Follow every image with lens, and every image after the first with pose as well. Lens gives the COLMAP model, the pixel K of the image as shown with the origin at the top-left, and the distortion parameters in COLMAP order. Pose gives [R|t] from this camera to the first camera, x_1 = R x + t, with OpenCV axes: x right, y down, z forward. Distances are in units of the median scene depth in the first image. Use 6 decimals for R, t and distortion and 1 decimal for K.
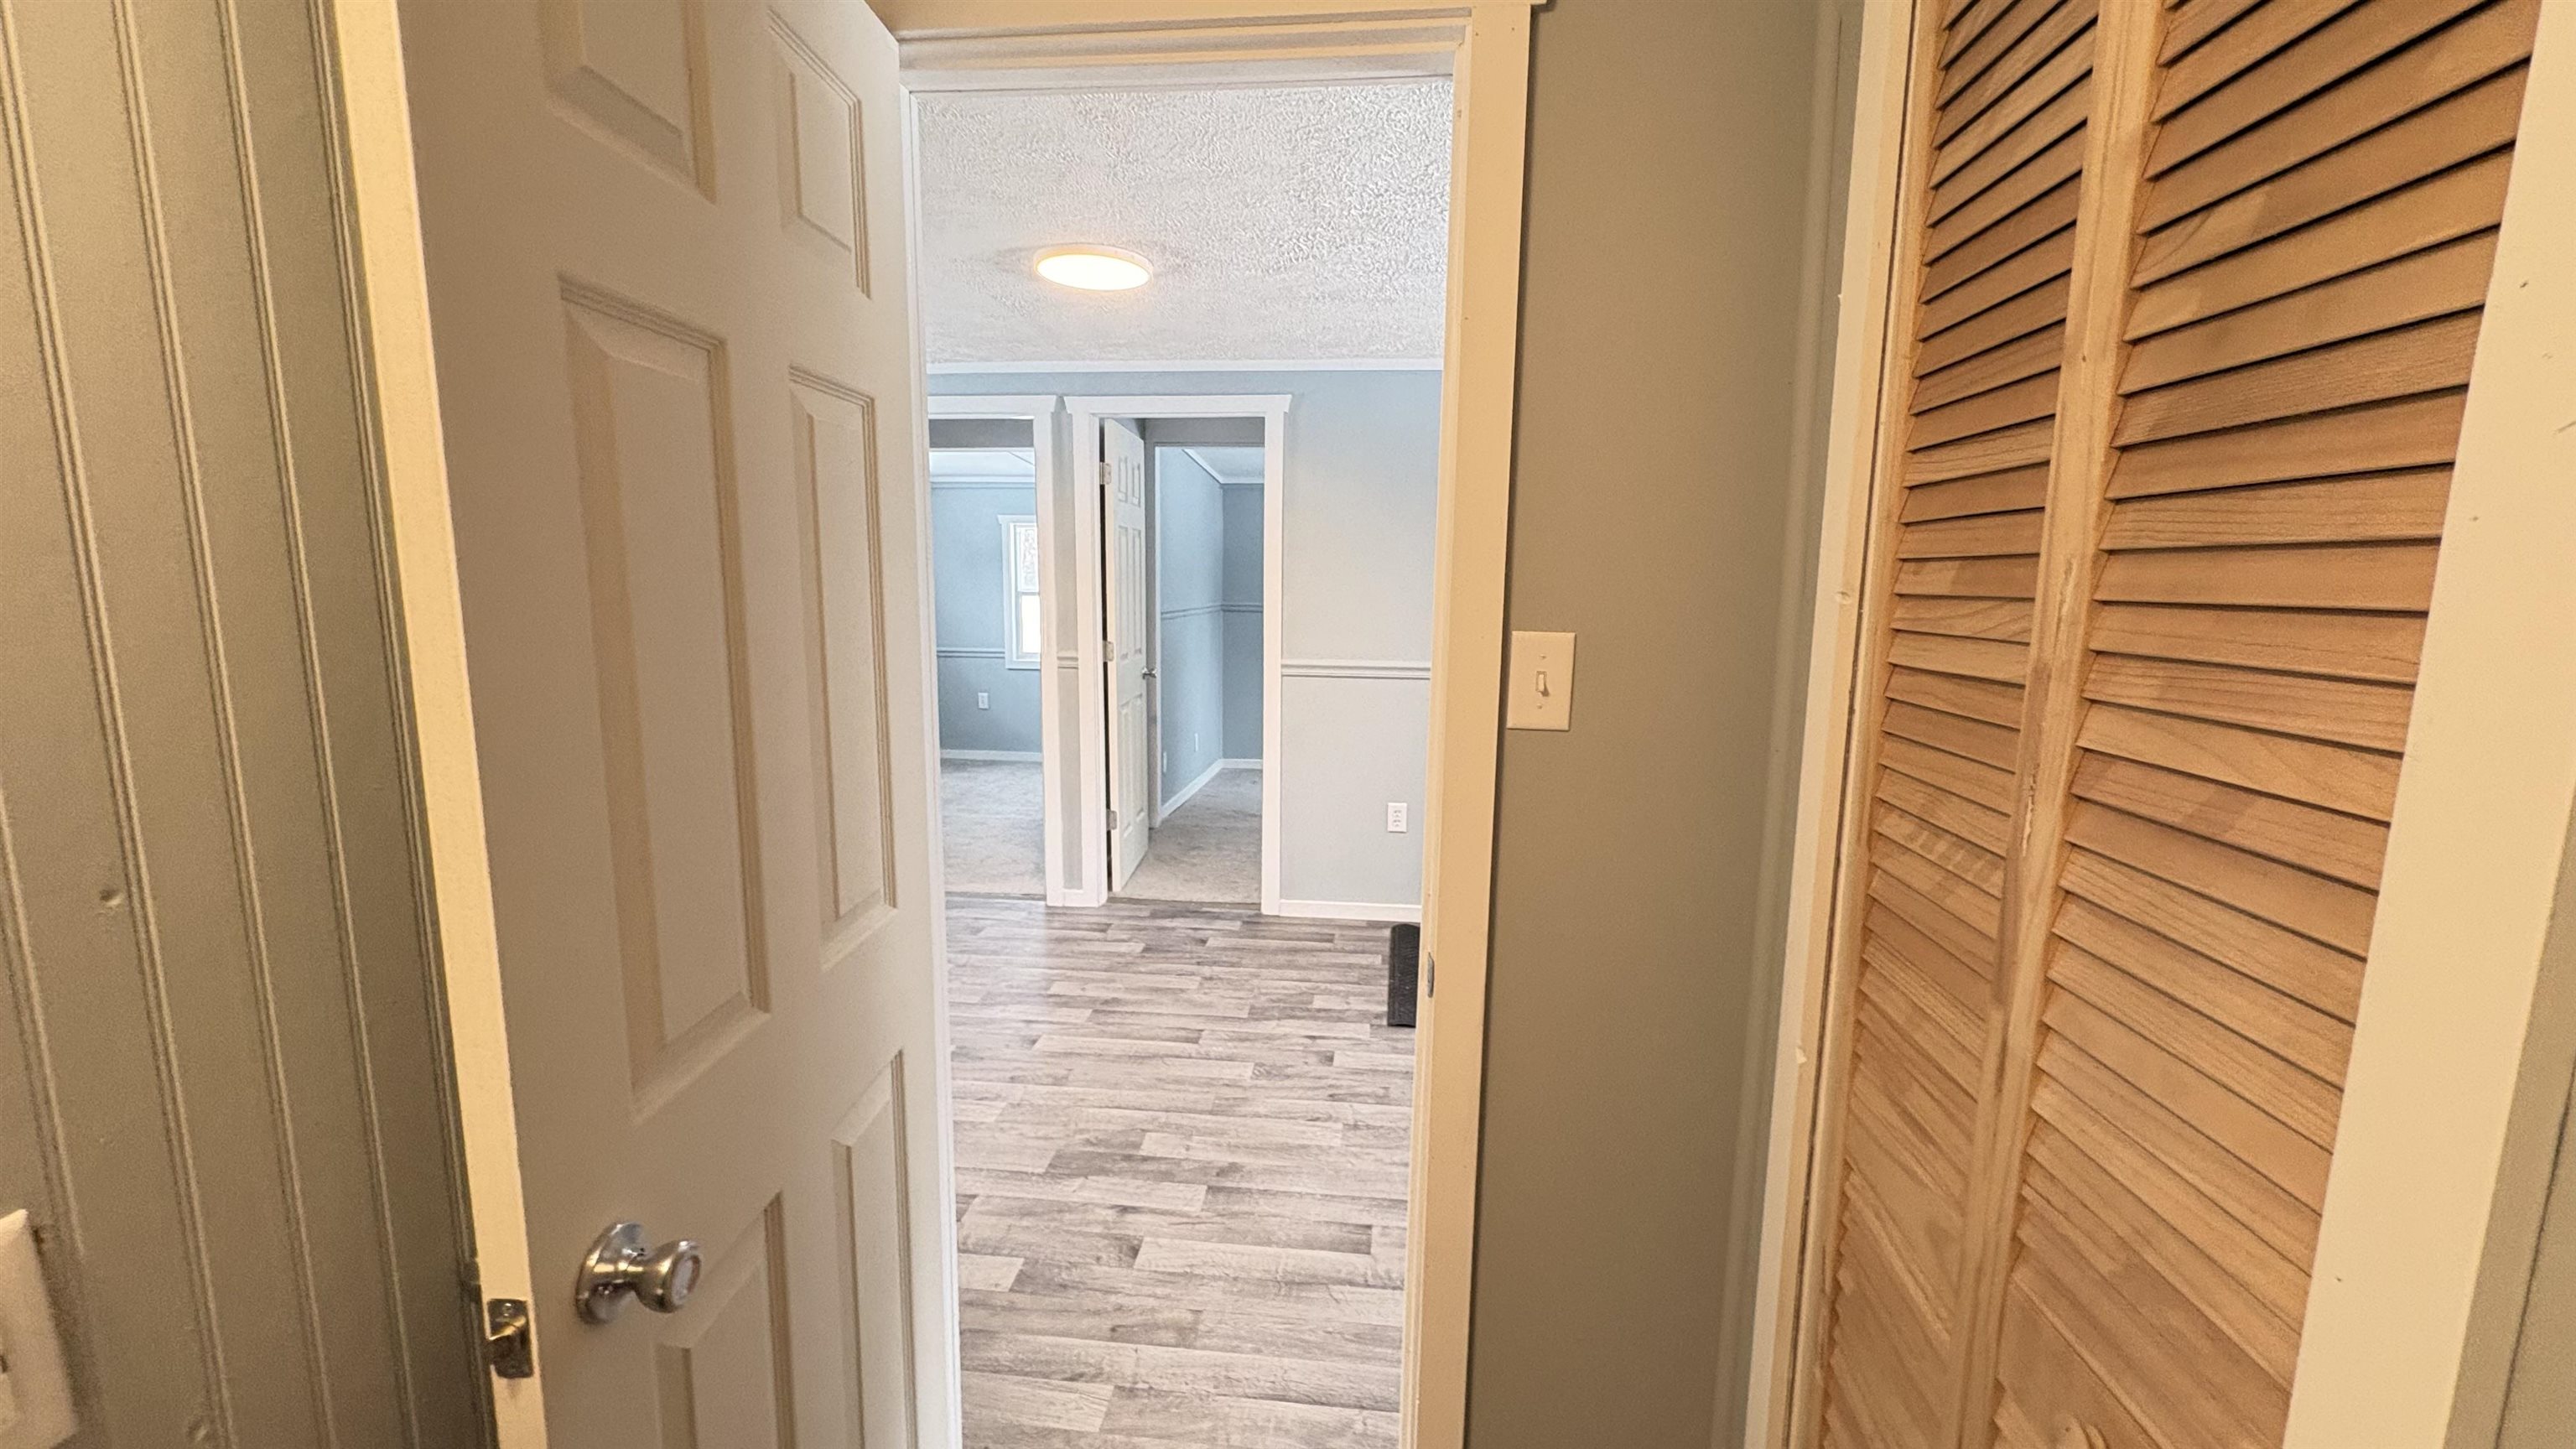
lens RADIAL K [[1023.9, 0, 1280.9], [0, 1023.9, 722.5], [0, 0, 1]] dist [0.000565, 0.000132]
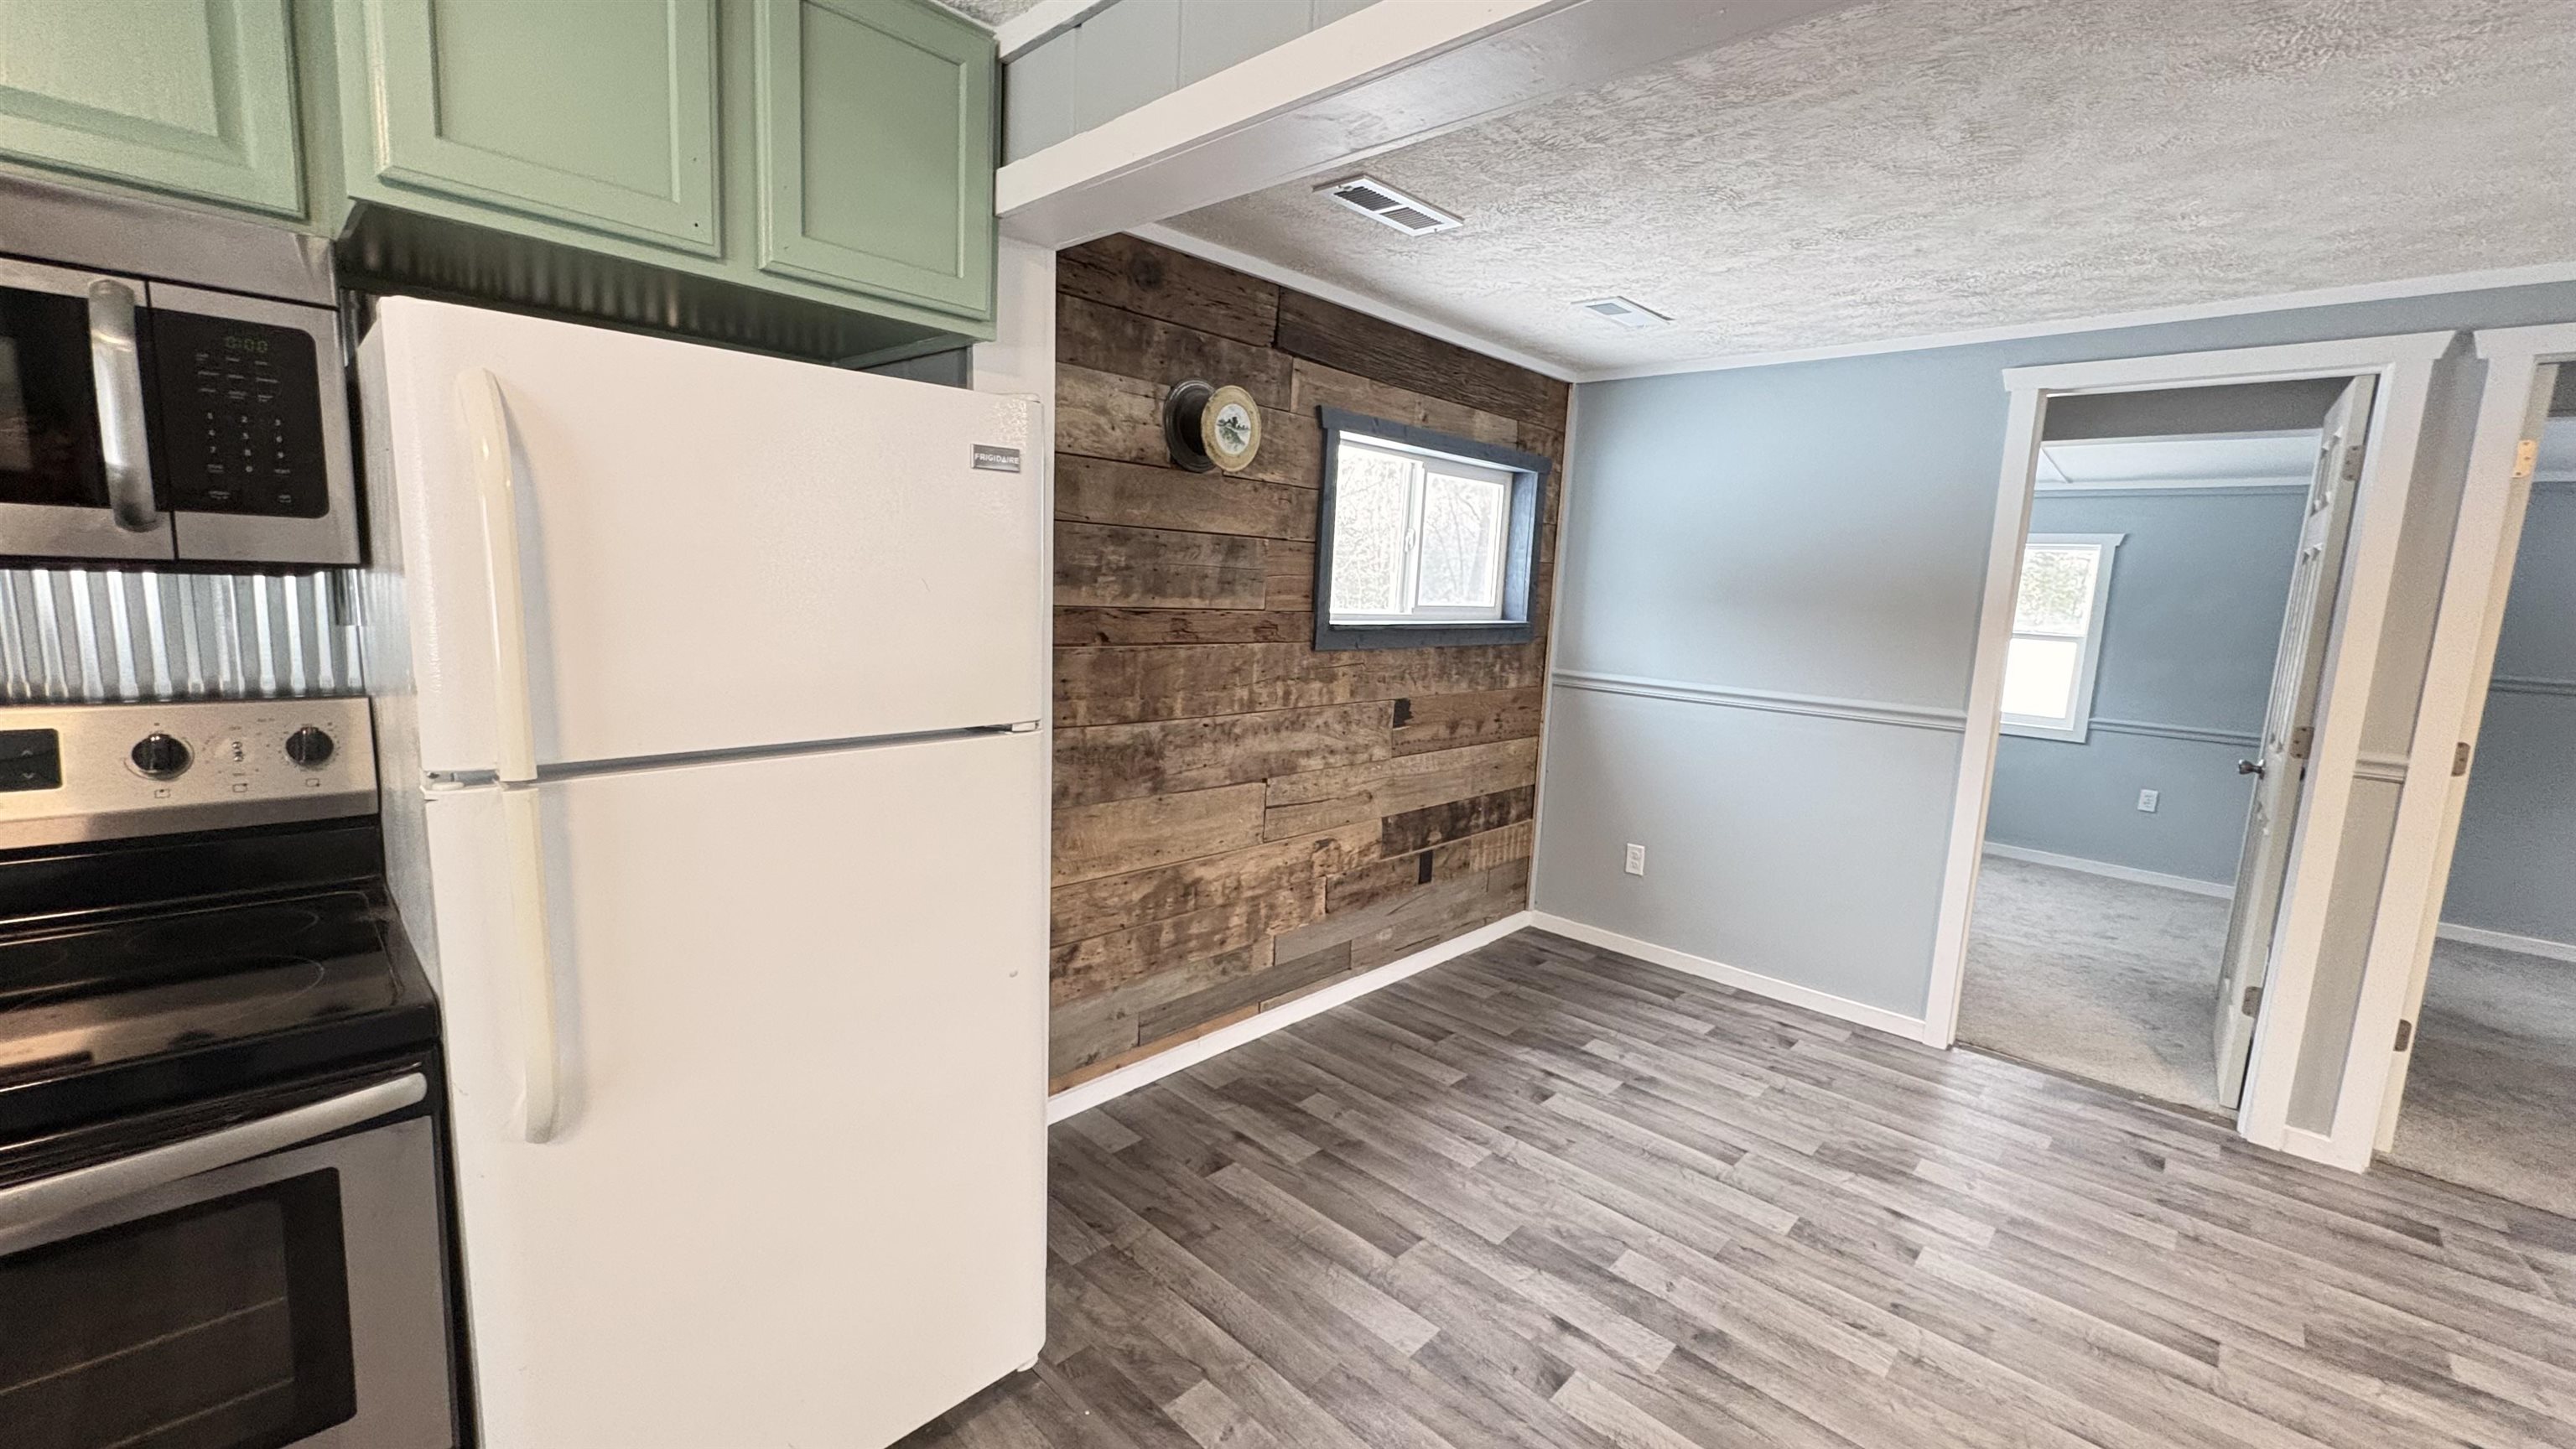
lens RADIAL K [[1023.9, 0, 1285.9], [0, 1023.9, 726.3], [0, 0, 1]] dist [0.000565, 0.000132]
pose [[0.792221, 0.115463, -0.599211, -0.359359], [-0.126563, 0.991674, 0.023757, -0.017394], [0.596965, 0.057017, 0.800238, 0.122783]]
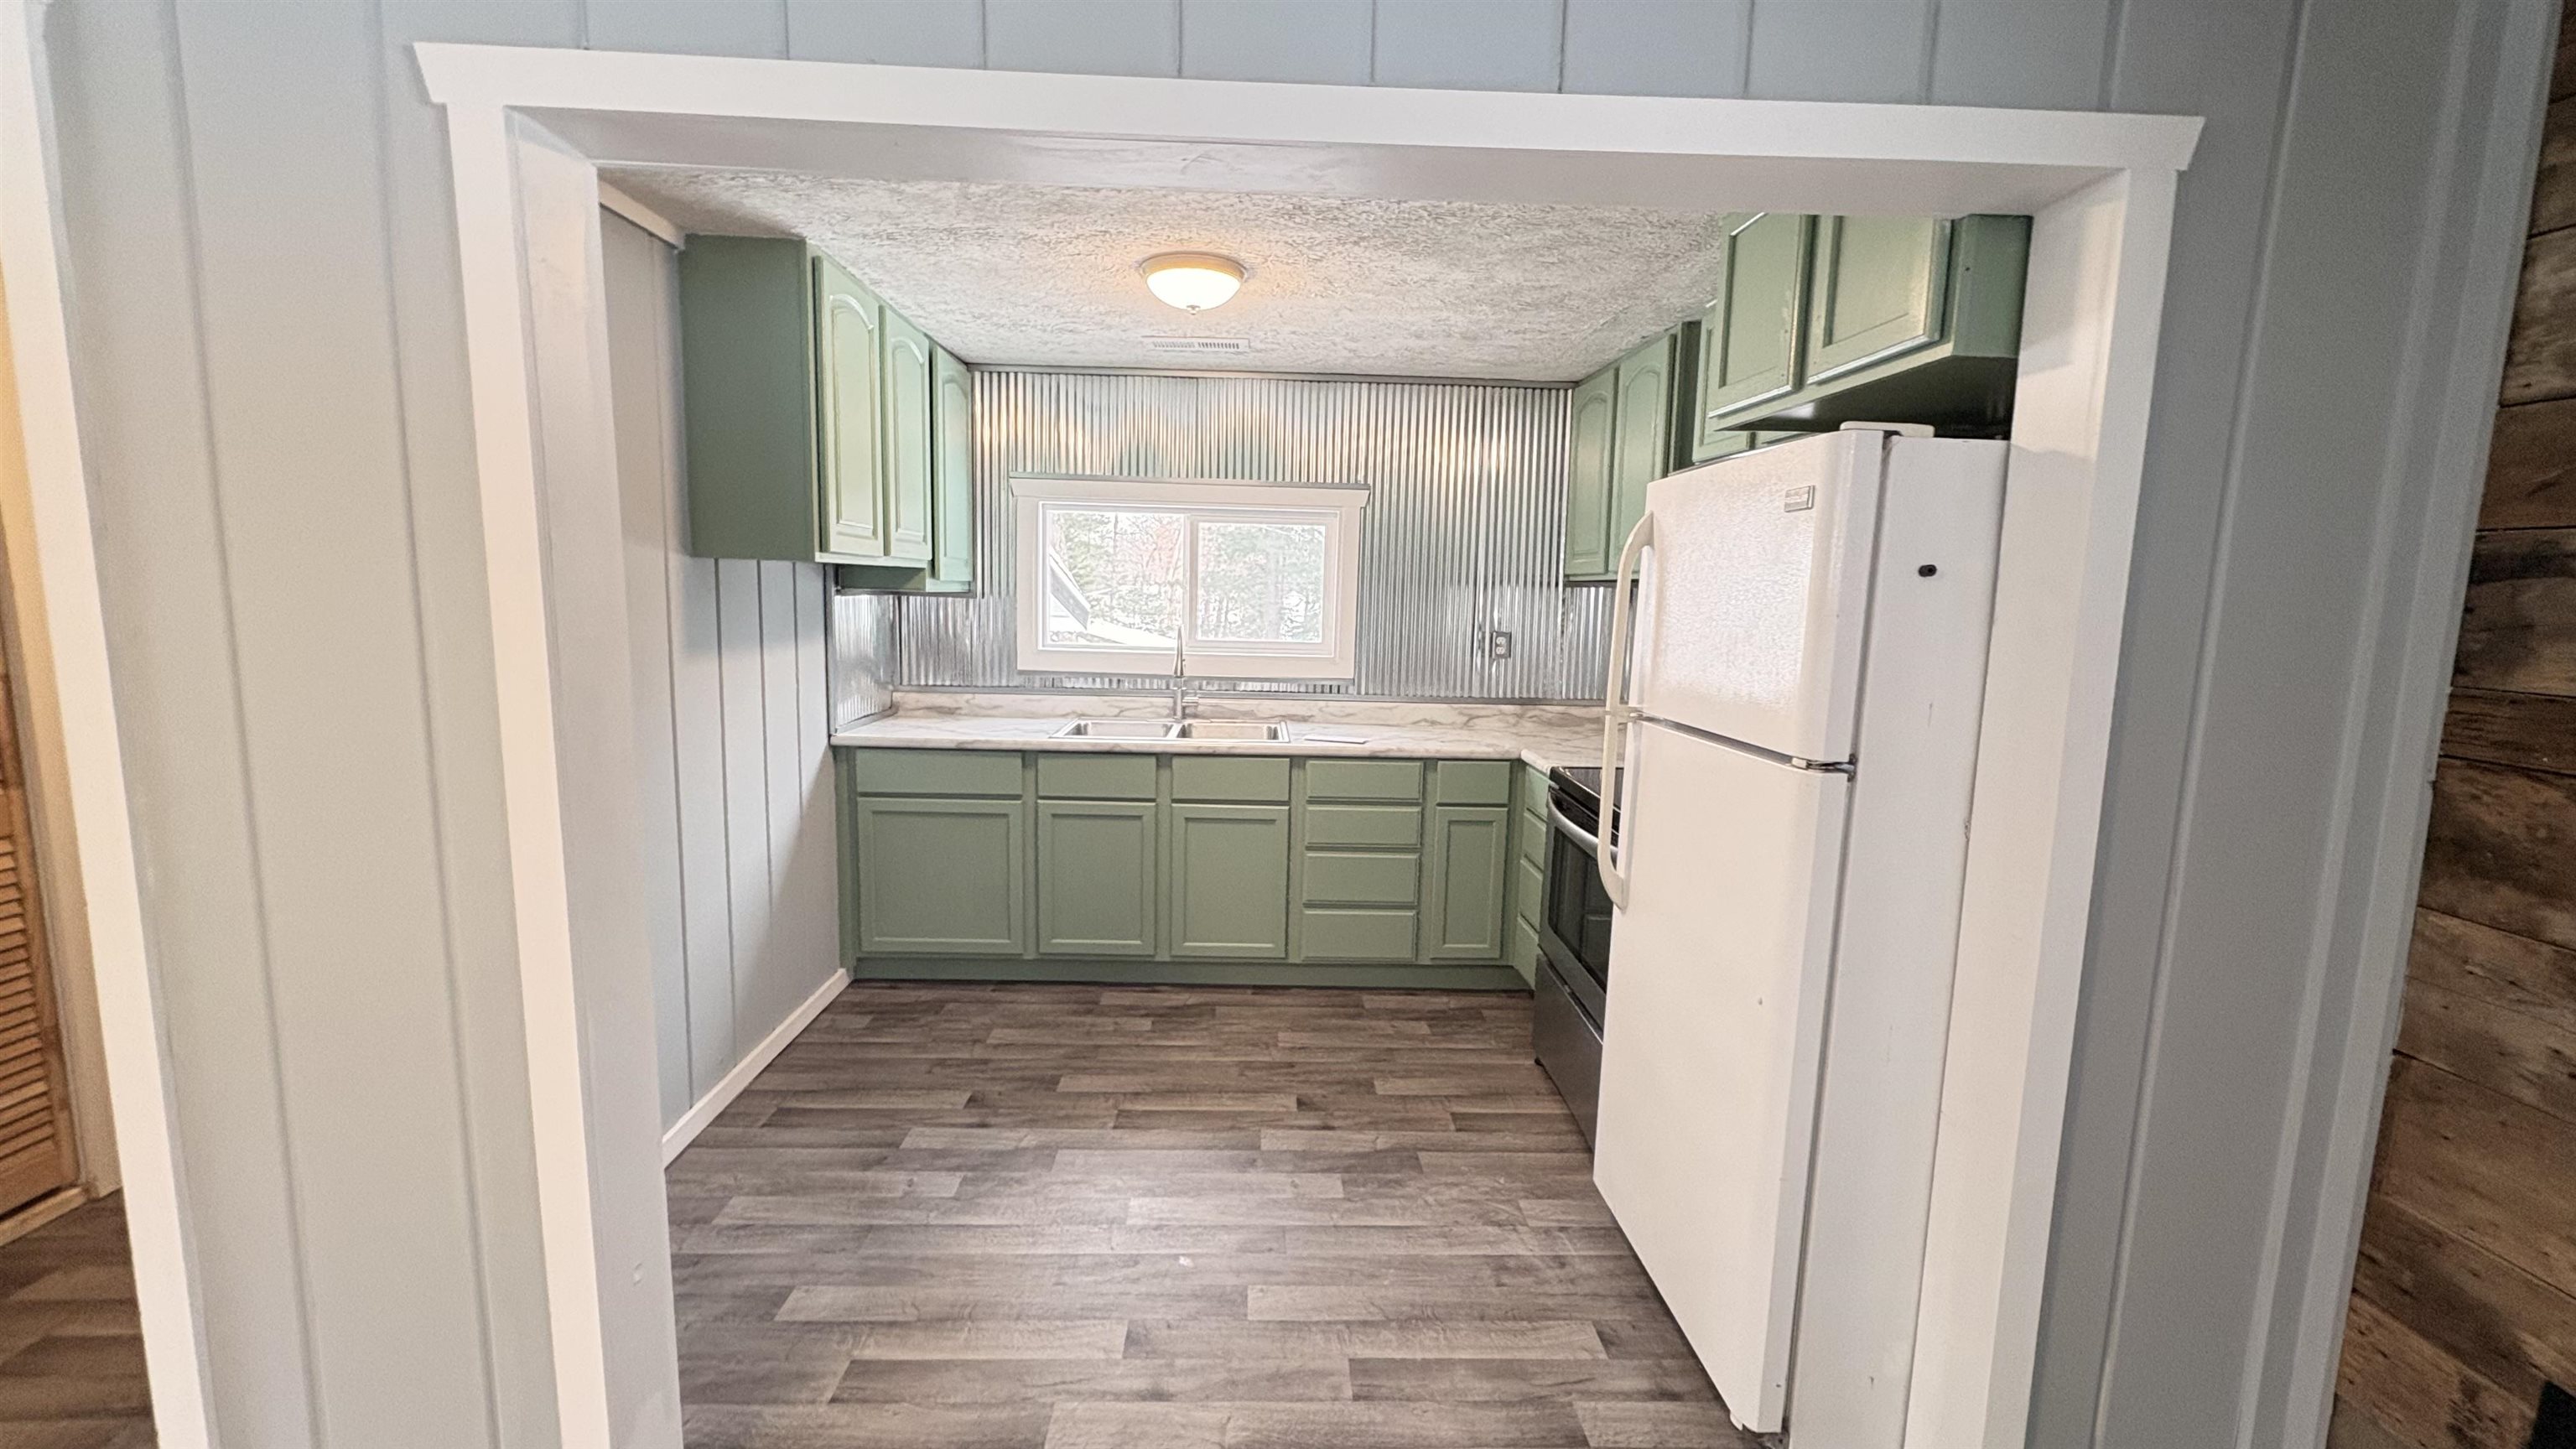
lens RADIAL K [[1023.9, 0, 1283.8], [0, 1023.9, 725.1], [0, 0, 1]] dist [0.000565, 0.000132]
pose [[-0.987941, -0.016472, -0.153954, -0.416988], [-0.058591, 0.960155, 0.273257, -0.098203], [0.143318, 0.278983, -0.949541, 0.678563]]
